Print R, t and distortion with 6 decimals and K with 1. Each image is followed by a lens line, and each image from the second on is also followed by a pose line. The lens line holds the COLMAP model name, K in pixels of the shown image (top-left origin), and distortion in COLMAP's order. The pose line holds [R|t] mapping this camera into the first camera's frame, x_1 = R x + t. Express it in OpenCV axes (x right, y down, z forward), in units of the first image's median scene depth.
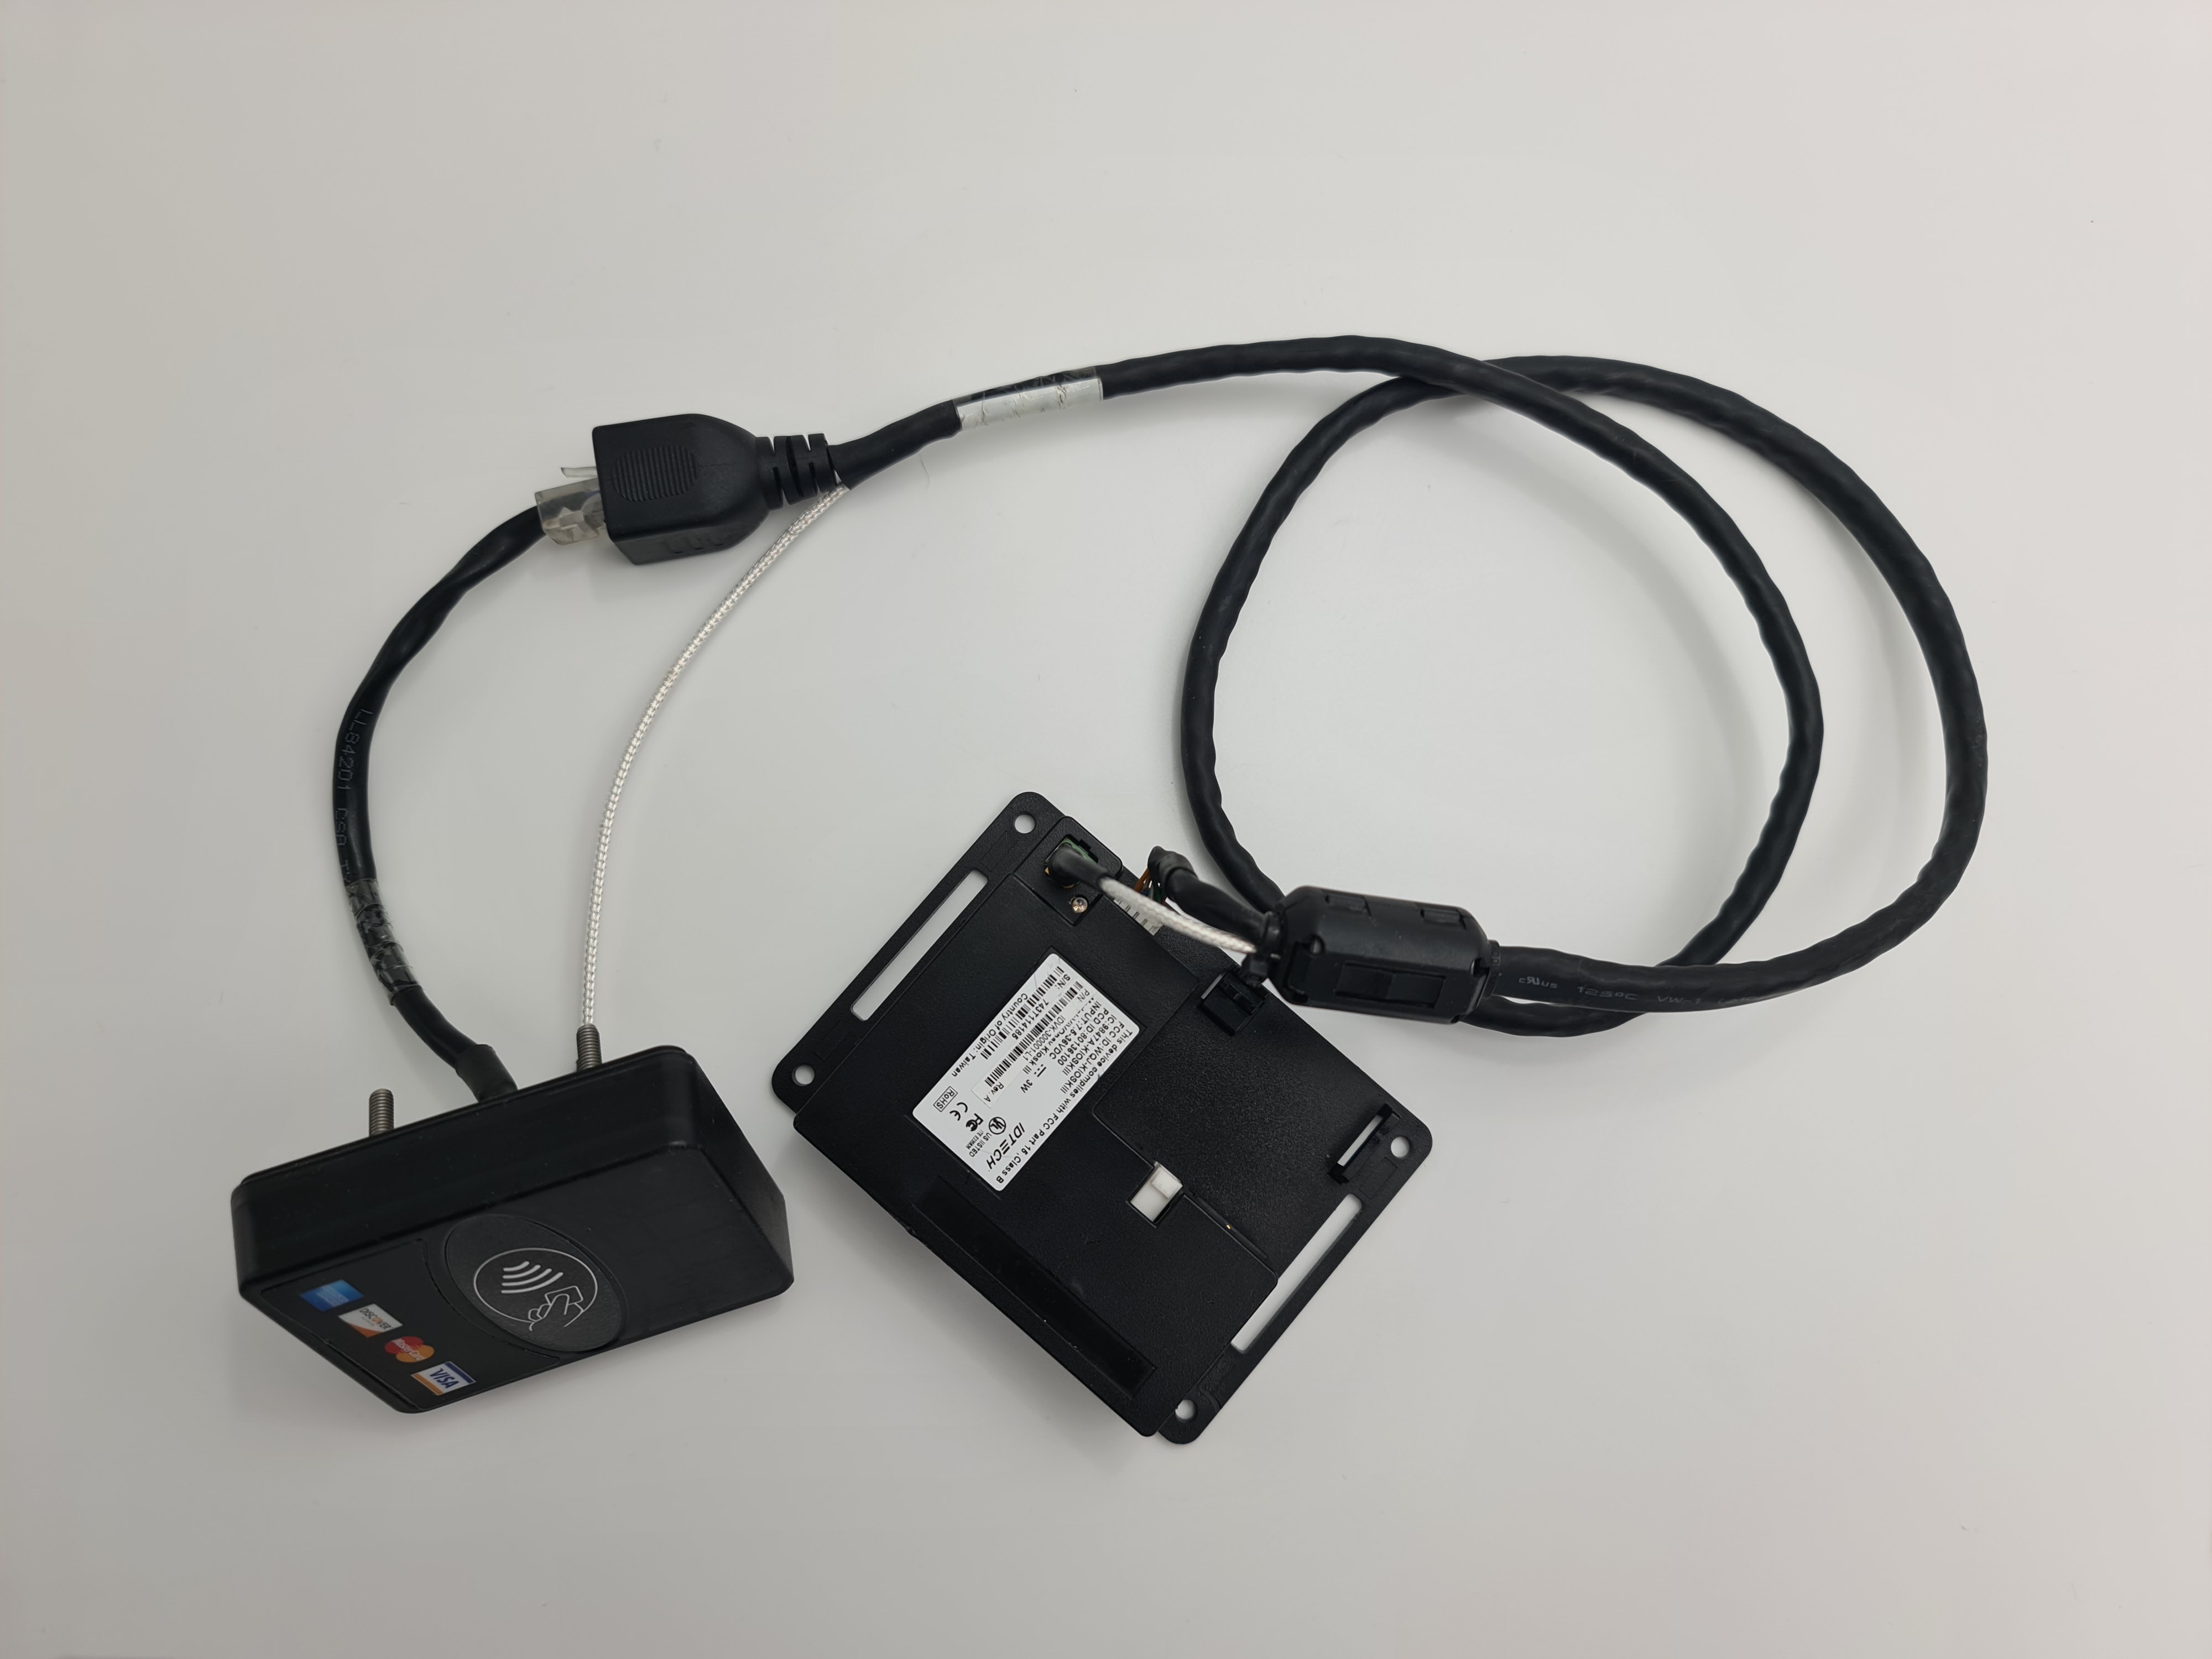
lens RADIAL K [[1846.8, 0, 1106.0], [0, 1846.8, 829.5], [0, 0, 1]] dist [0.038355, -0.002518]
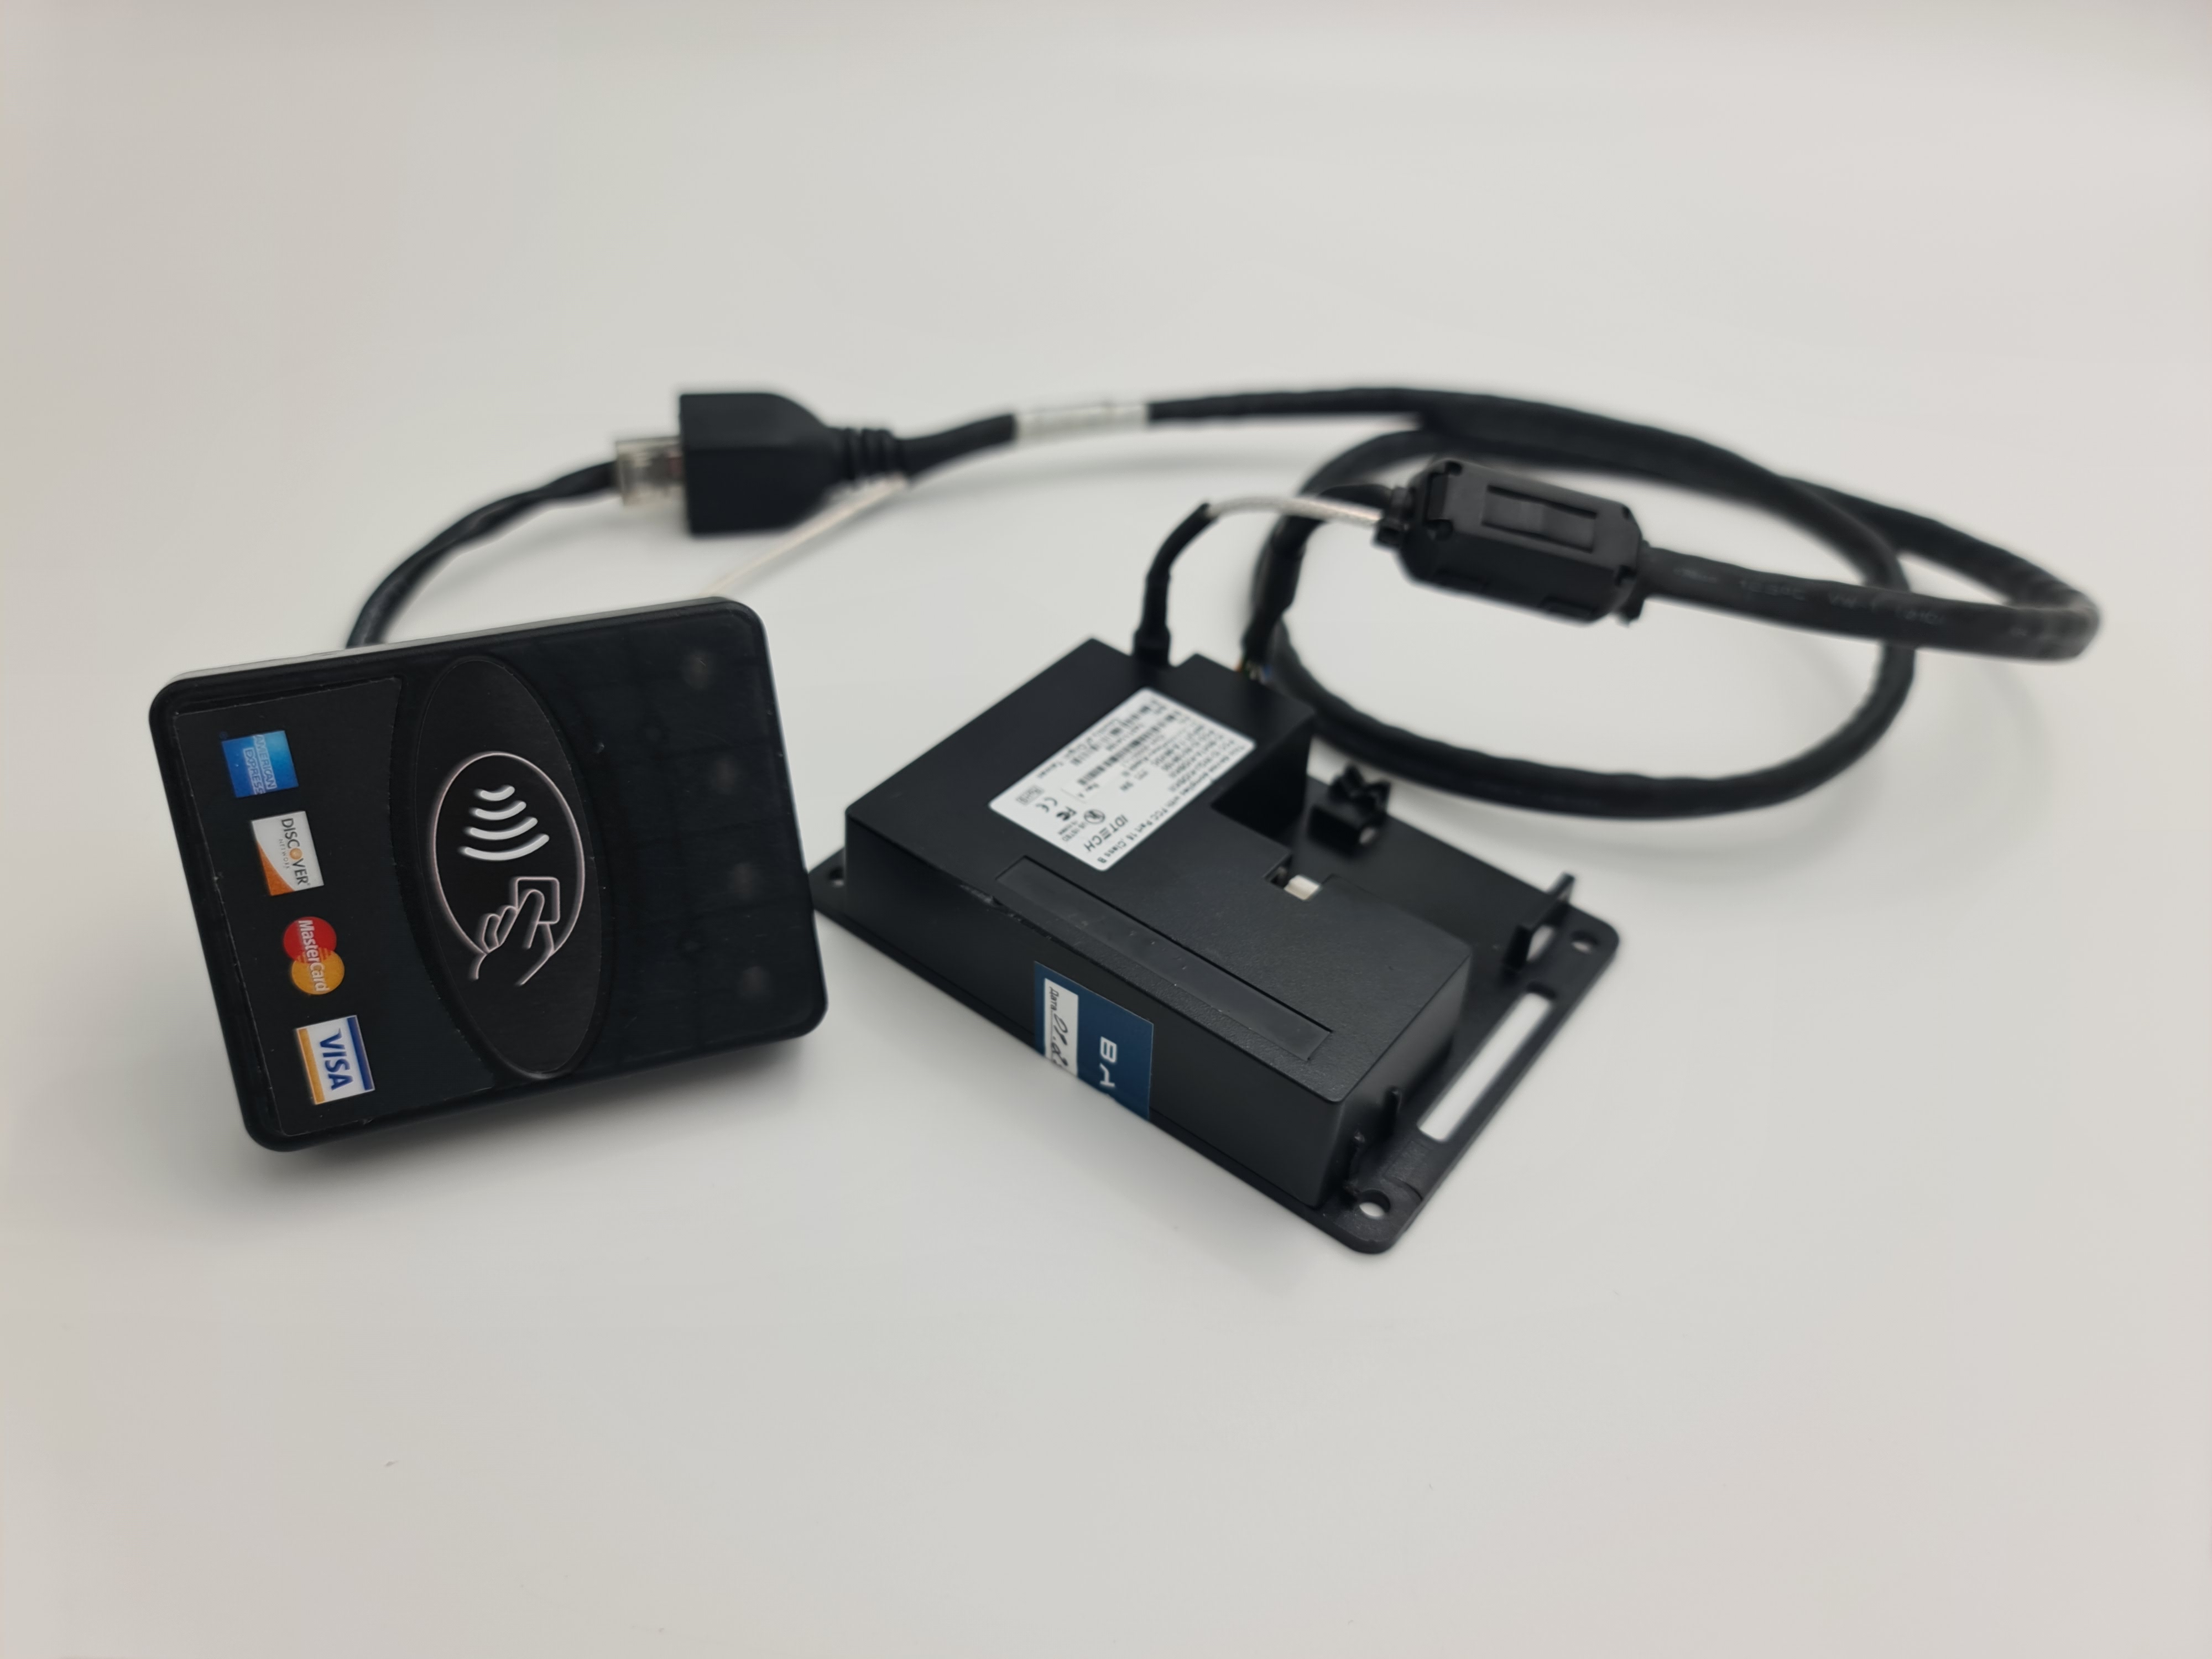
lens RADIAL K [[1834.5, 0, 1055.8], [0, 1834.5, 903.2], [0, 0, 1]] dist [-0.001335, 0.001221]
pose [[0.998009, 0.001480, 0.063055, -0.126715], [0.044517, 0.691681, -0.720829, 0.768424], [-0.044681, 0.722201, 0.690238, 0.469984]]
